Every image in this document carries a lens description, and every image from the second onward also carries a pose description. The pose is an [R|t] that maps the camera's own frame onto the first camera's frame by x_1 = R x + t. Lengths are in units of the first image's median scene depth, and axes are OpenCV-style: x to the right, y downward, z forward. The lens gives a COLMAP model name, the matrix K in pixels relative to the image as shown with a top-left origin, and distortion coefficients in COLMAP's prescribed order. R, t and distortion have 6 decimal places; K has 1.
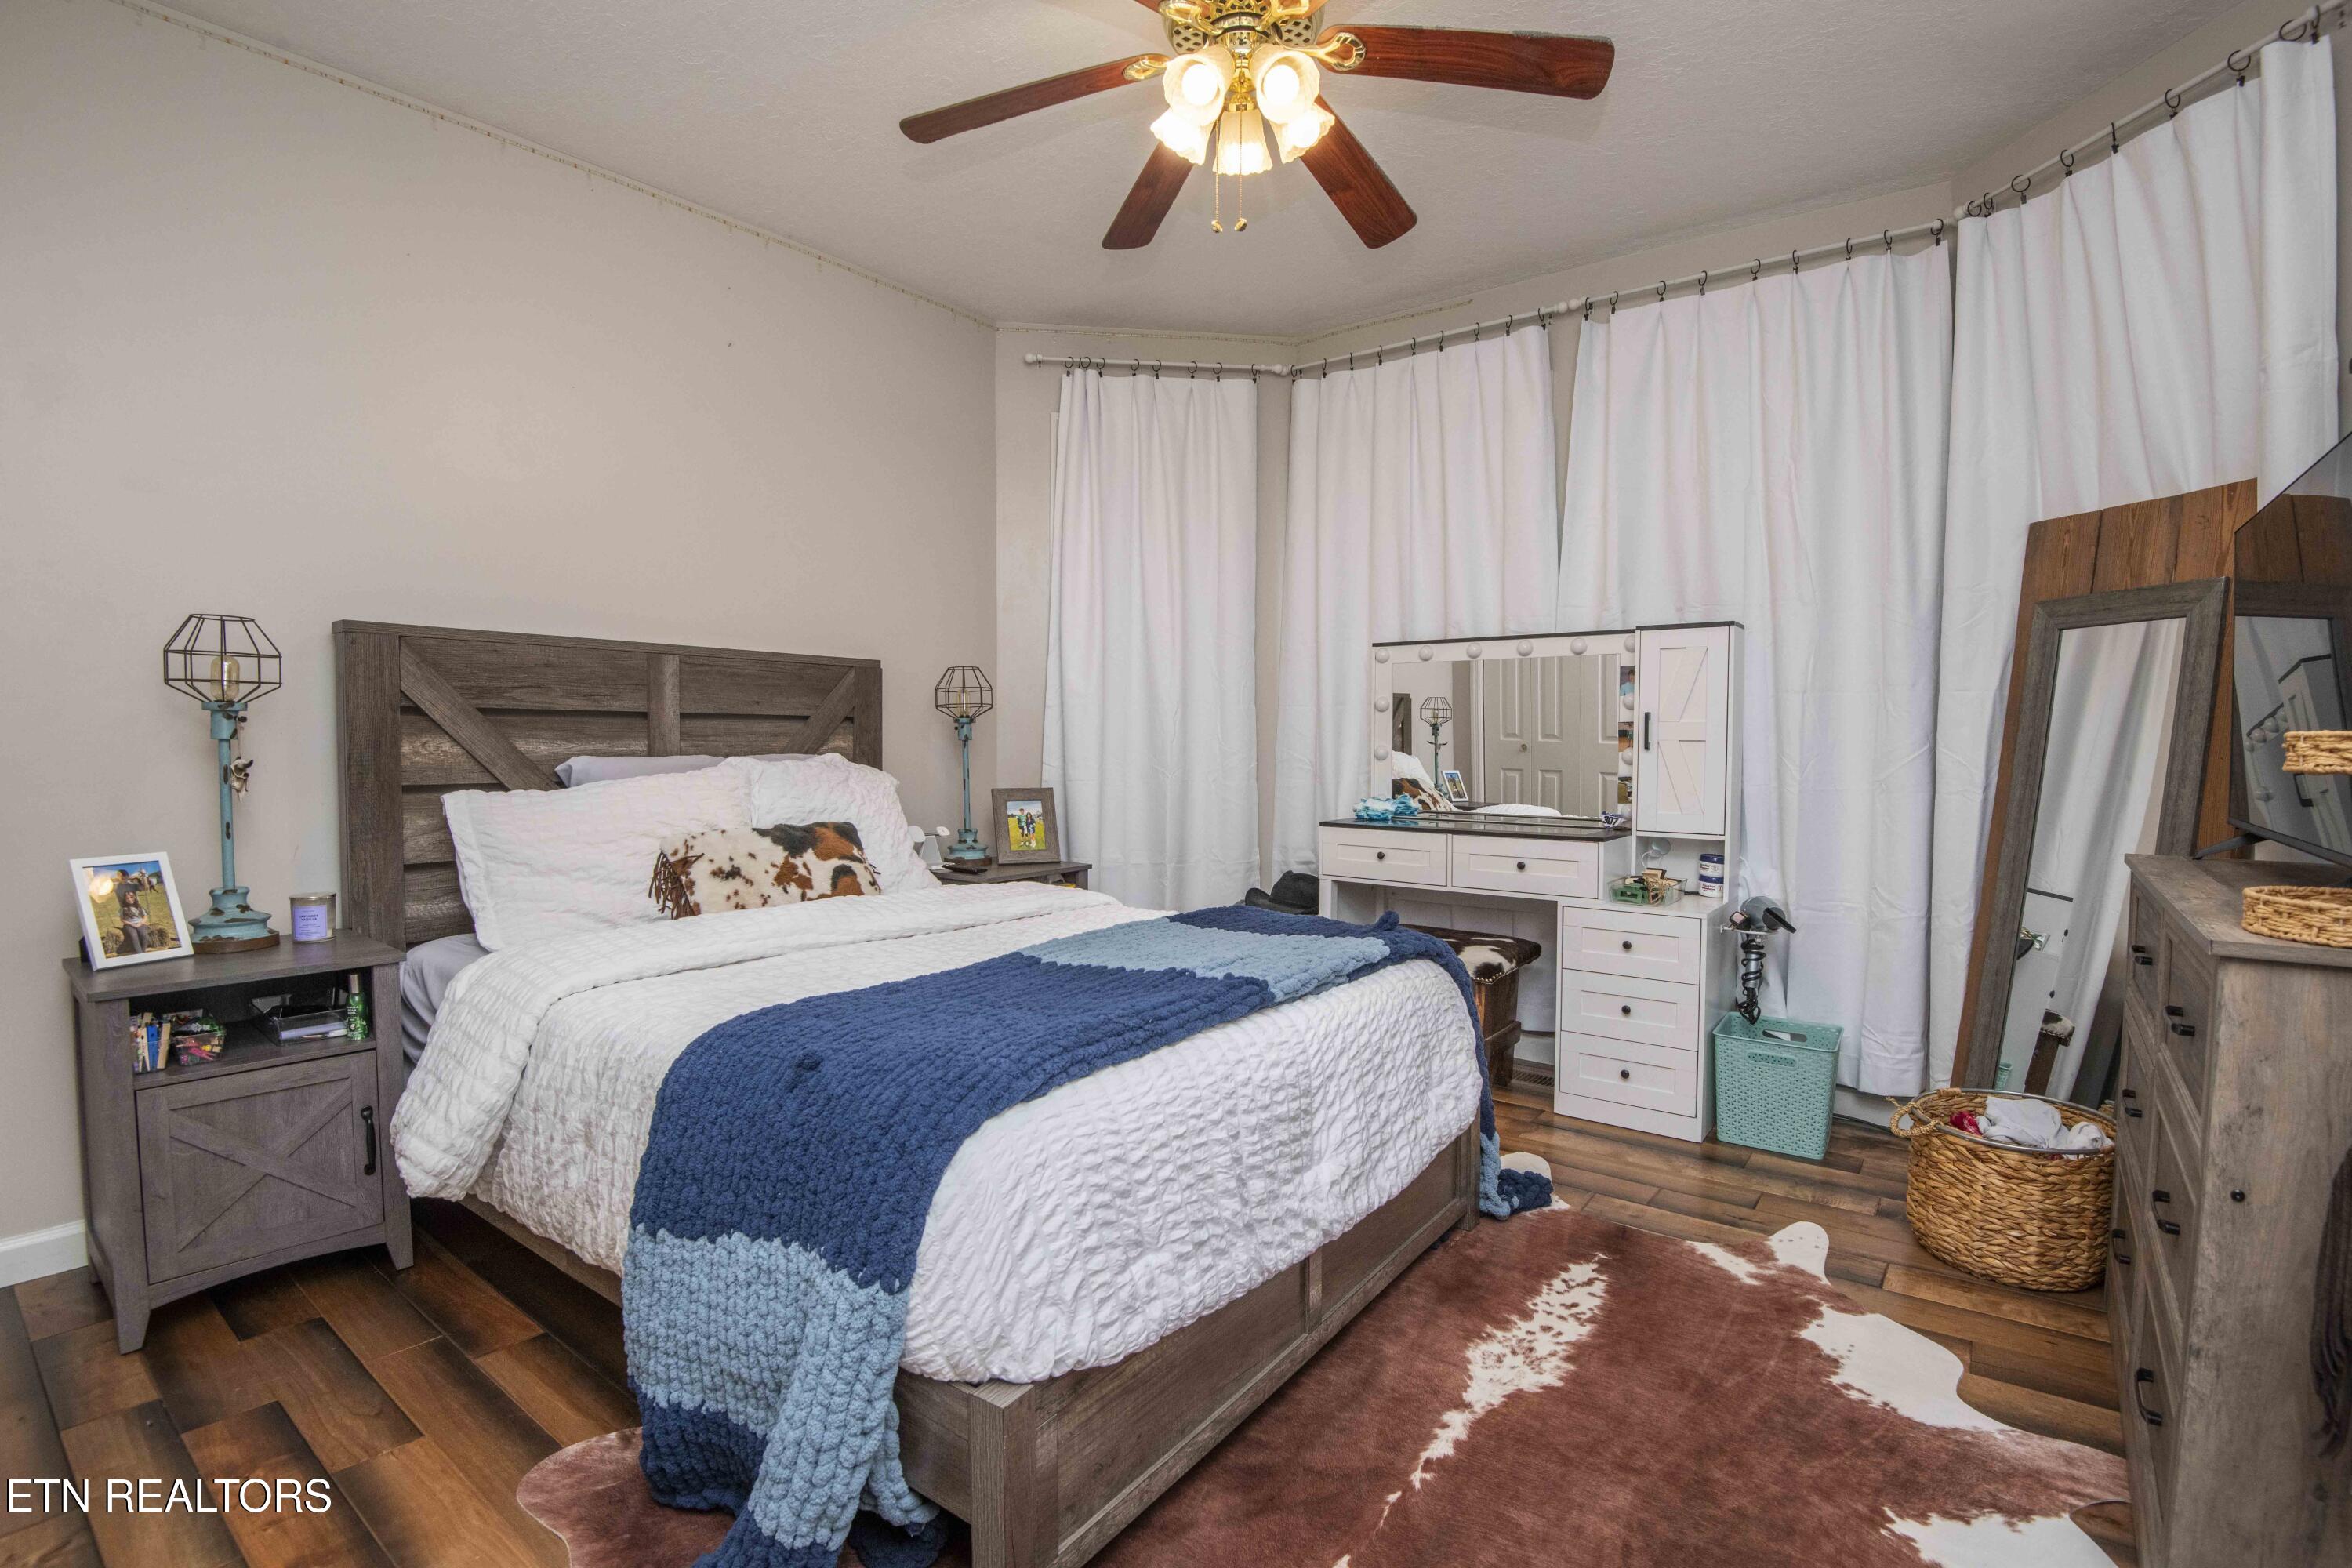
lens RADIAL K [[1090.6, 0, 1181.0], [0, 1090.6, 780.1], [0, 0, 1]] dist [-0.014572, -0.014345]
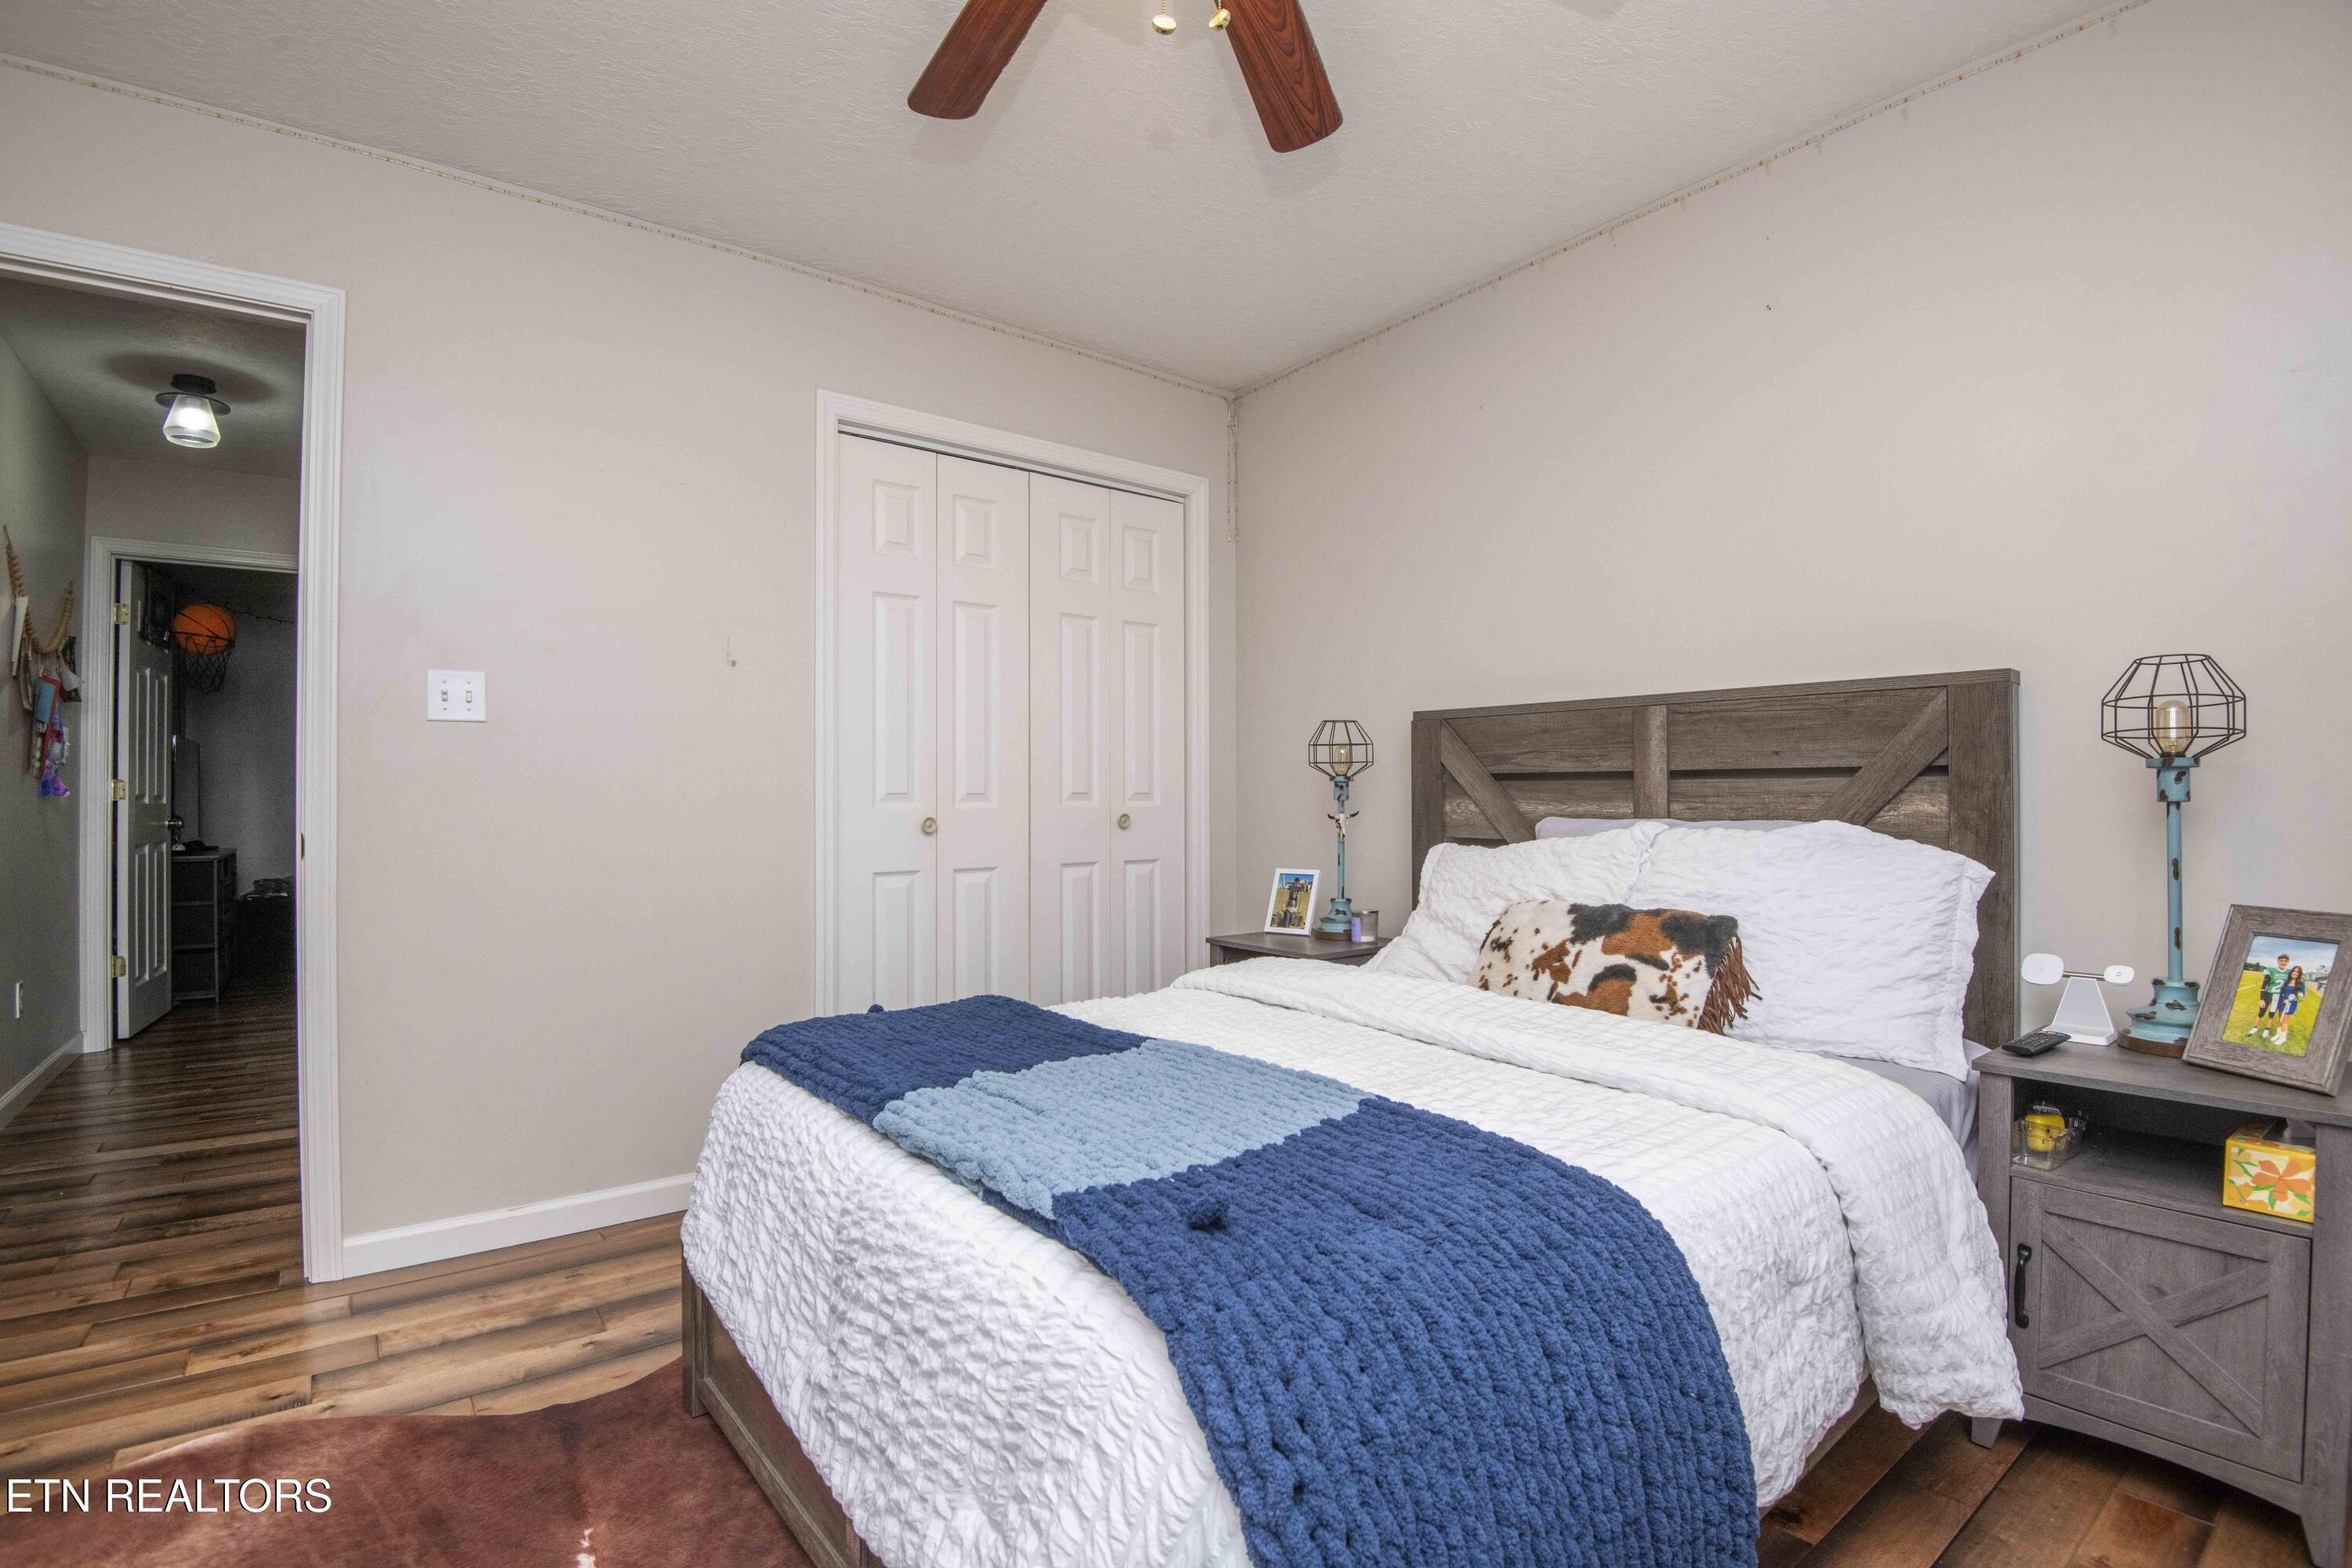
lens RADIAL K [[1090.6, 0, 1179.6], [0, 1090.6, 789.6], [0, 0, 1]] dist [-0.014572, -0.014345]
pose [[-0.250878, -0.008546, -0.967981, 0.507207], [-0.034996, 0.999387, 0.000247, -0.034527], [0.967386, 0.033937, -0.251023, 0.878369]]
